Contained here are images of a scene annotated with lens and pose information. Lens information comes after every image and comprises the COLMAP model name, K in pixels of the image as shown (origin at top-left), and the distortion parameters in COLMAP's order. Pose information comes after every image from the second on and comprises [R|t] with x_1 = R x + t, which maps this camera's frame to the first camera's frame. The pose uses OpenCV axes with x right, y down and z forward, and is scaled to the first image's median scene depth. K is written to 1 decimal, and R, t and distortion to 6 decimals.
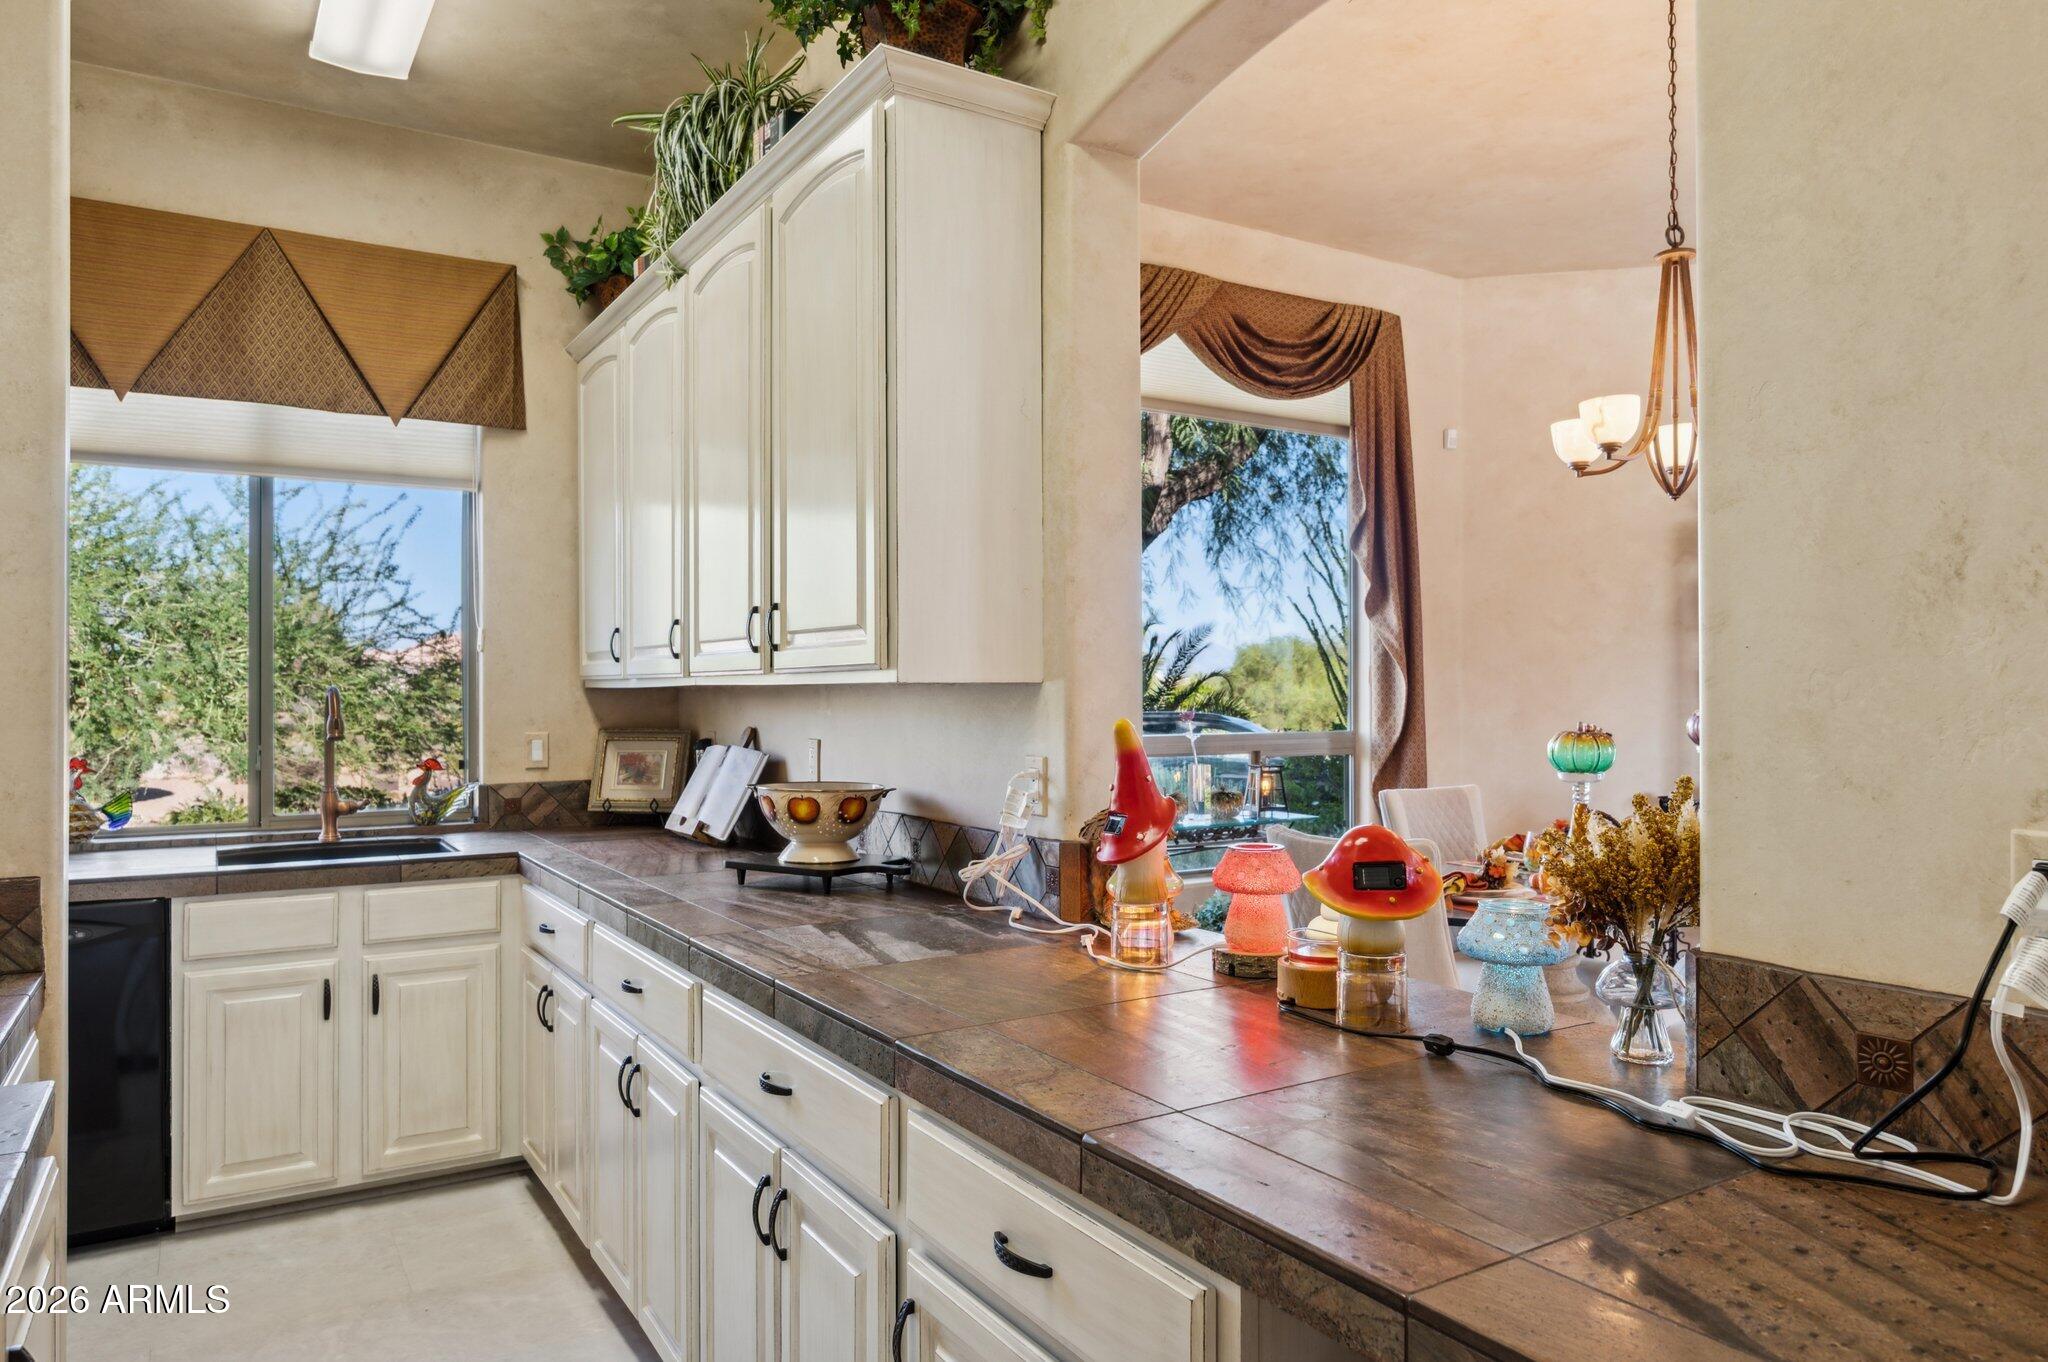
lens RADIAL K [[1305.3, 0, 1027.0], [0, 1305.3, 684.4], [0, 0, 1]] dist [0.000383, -0.005245]
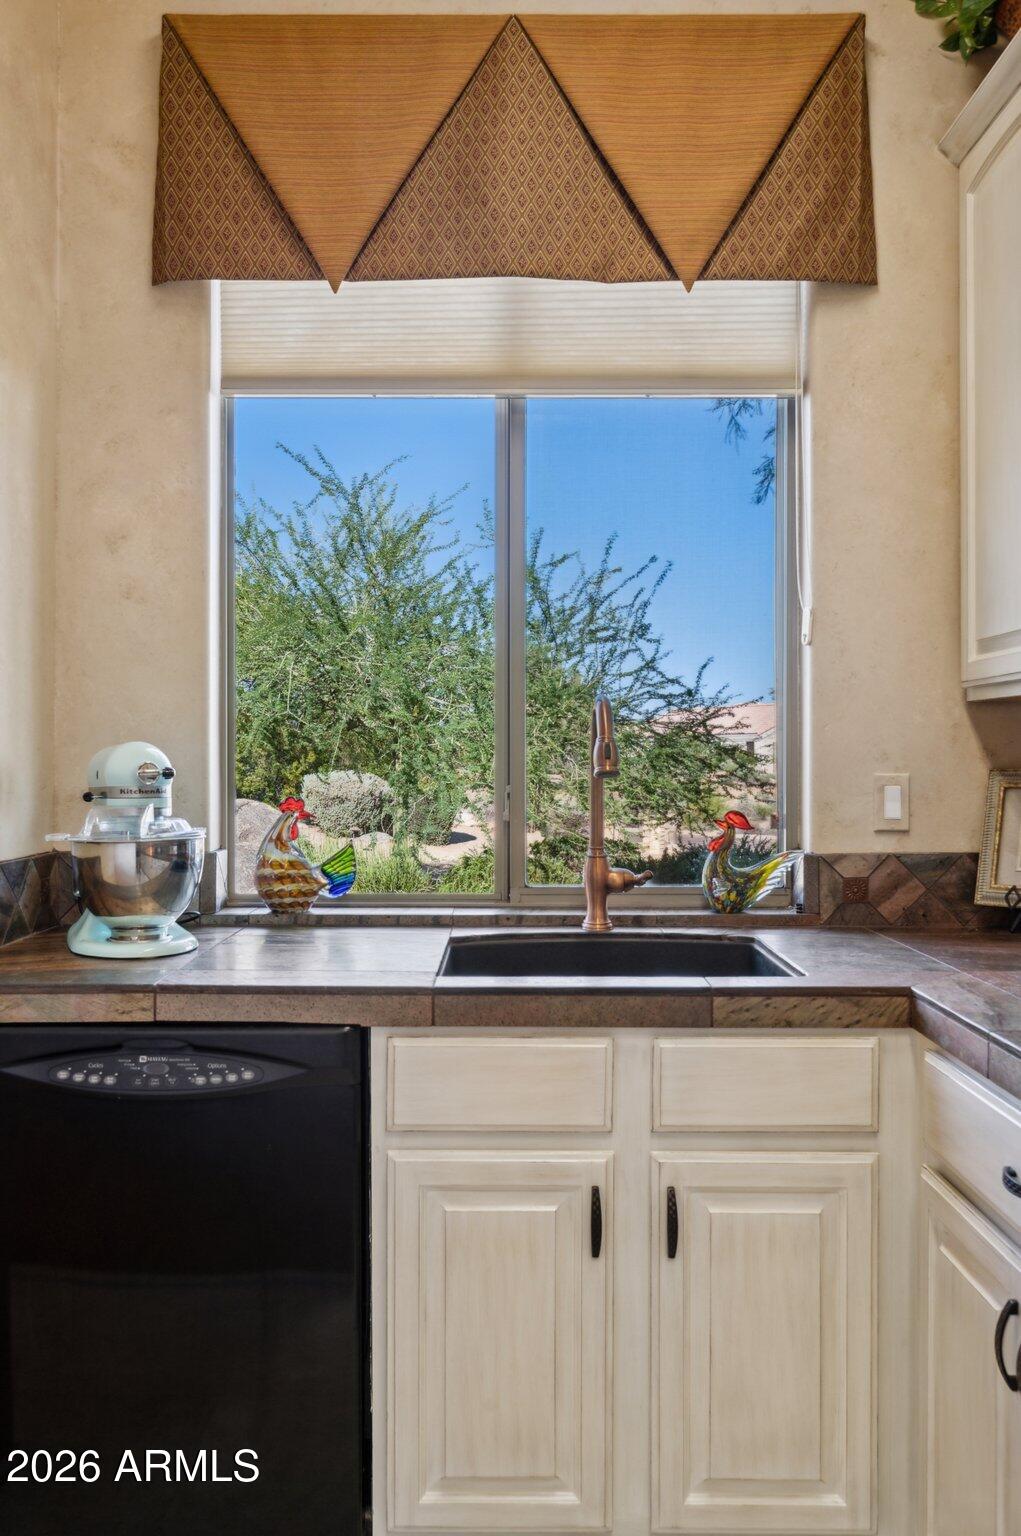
lens RADIAL K [[1147.7, 0, 510.4], [0, 1147.7, 766.3], [0, 0, 1]] dist [-0.001752, -0.004301]
pose [[0.847924, 0.004006, -0.530103, -0.252448], [0.000735, 0.999962, 0.008733, 0.029961], [0.530117, -0.007795, 0.847889, 0.462794]]
